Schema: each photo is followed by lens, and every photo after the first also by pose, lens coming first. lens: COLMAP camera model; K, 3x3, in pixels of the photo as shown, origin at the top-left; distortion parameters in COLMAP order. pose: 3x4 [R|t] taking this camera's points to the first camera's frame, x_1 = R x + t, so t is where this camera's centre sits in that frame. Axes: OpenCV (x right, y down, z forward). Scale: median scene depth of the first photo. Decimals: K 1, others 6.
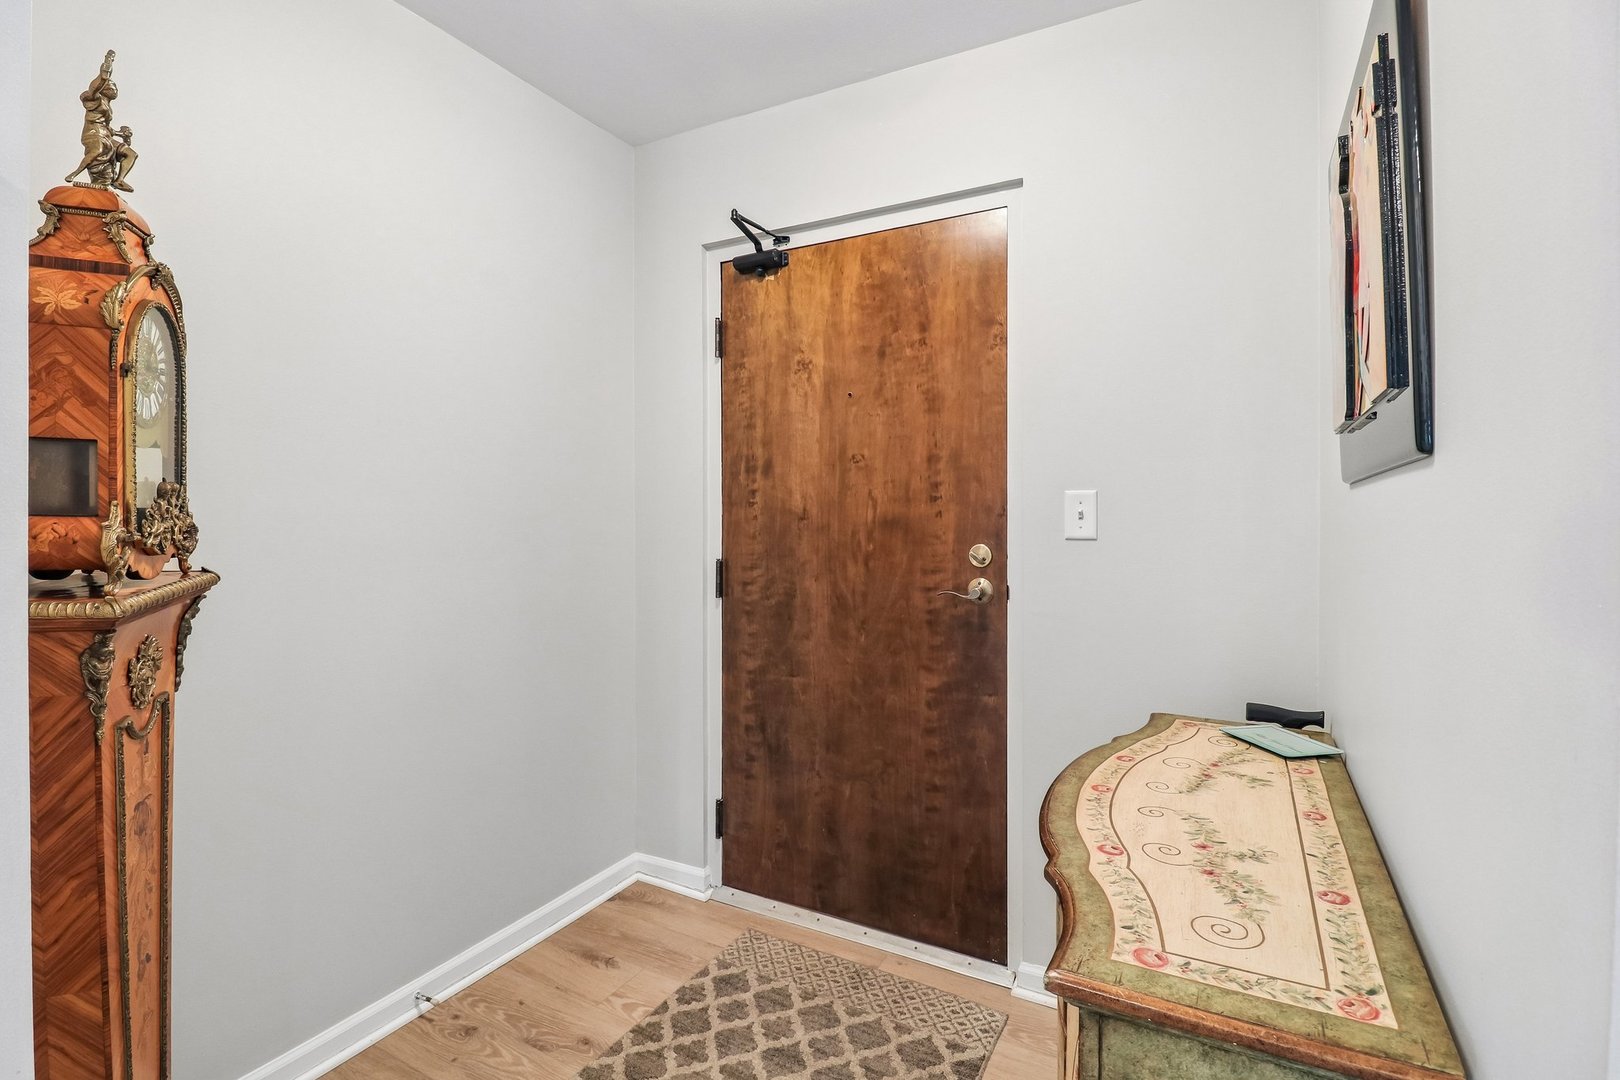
lens RADIAL K [[772.4, 0, 806.5], [0, 772.4, 522.6], [0, 0, 1]] dist [-0.002261, -0.011209]
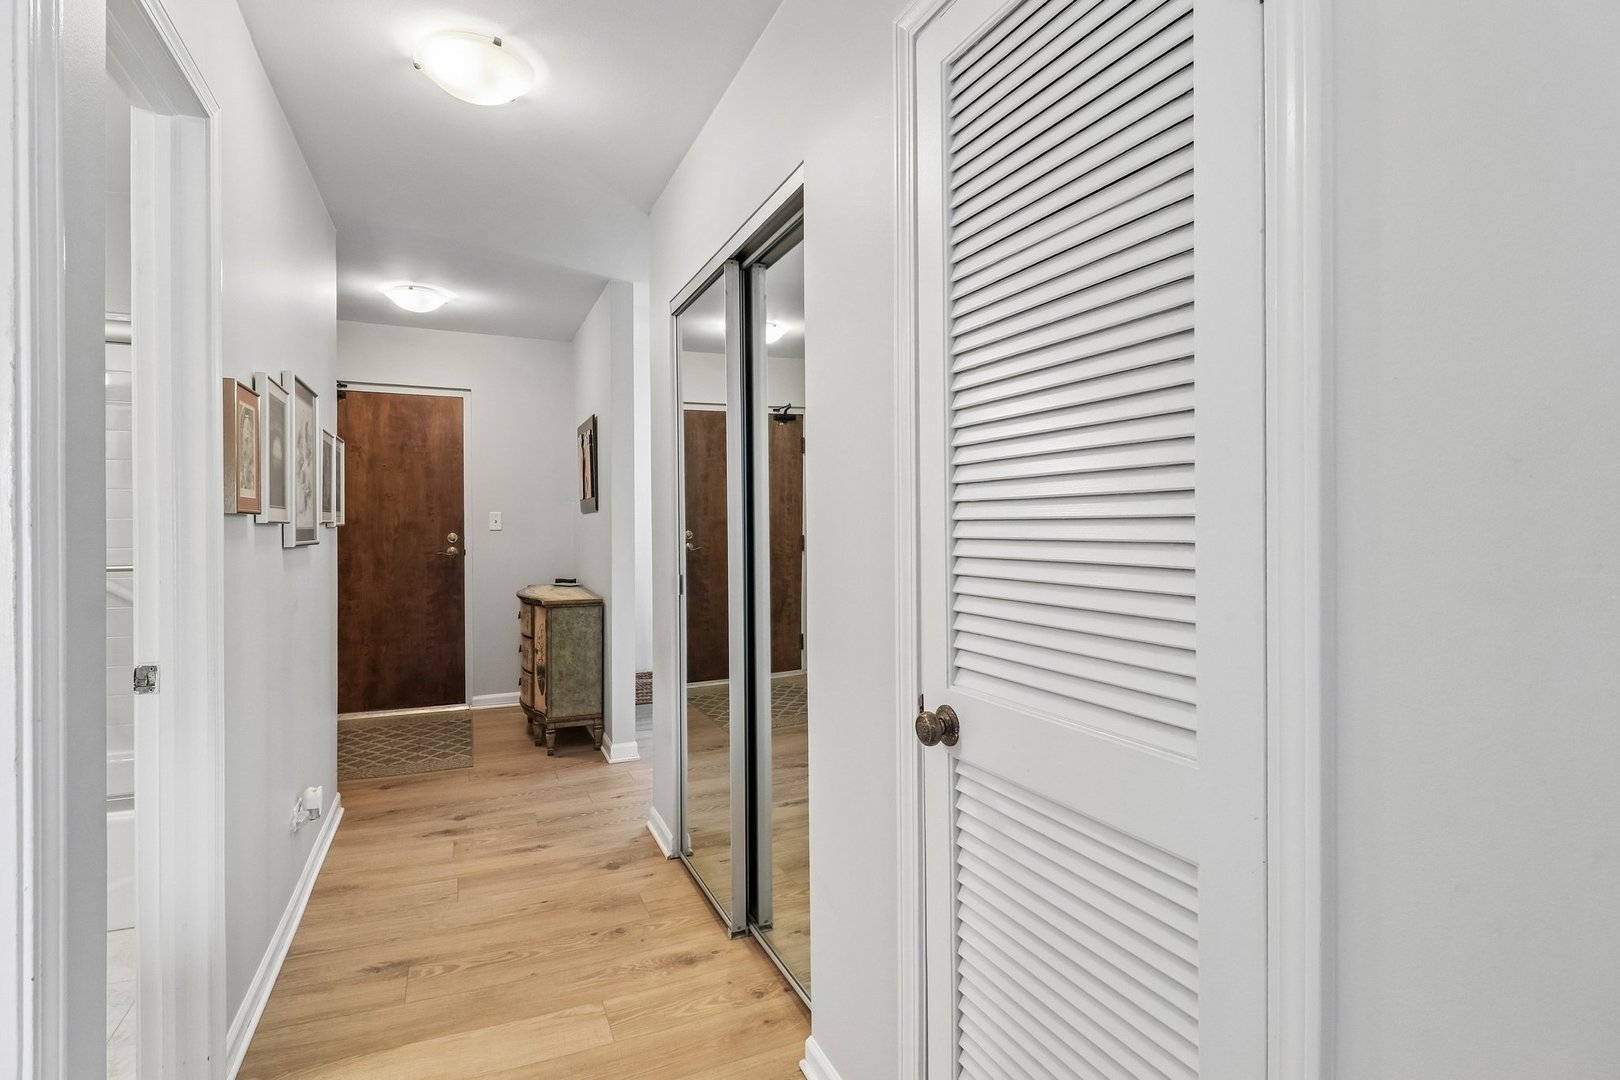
lens RADIAL K [[772.4, 0, 806.5], [0, 772.4, 522.6], [0, 0, 1]] dist [-0.002261, -0.011209]
pose [[0.608171, 0.000901, 0.793805, -0.982742], [0.010026, 0.999911, -0.008816, 0.026201], [-0.793742, 0.013321, 0.608108, -1.307838]]
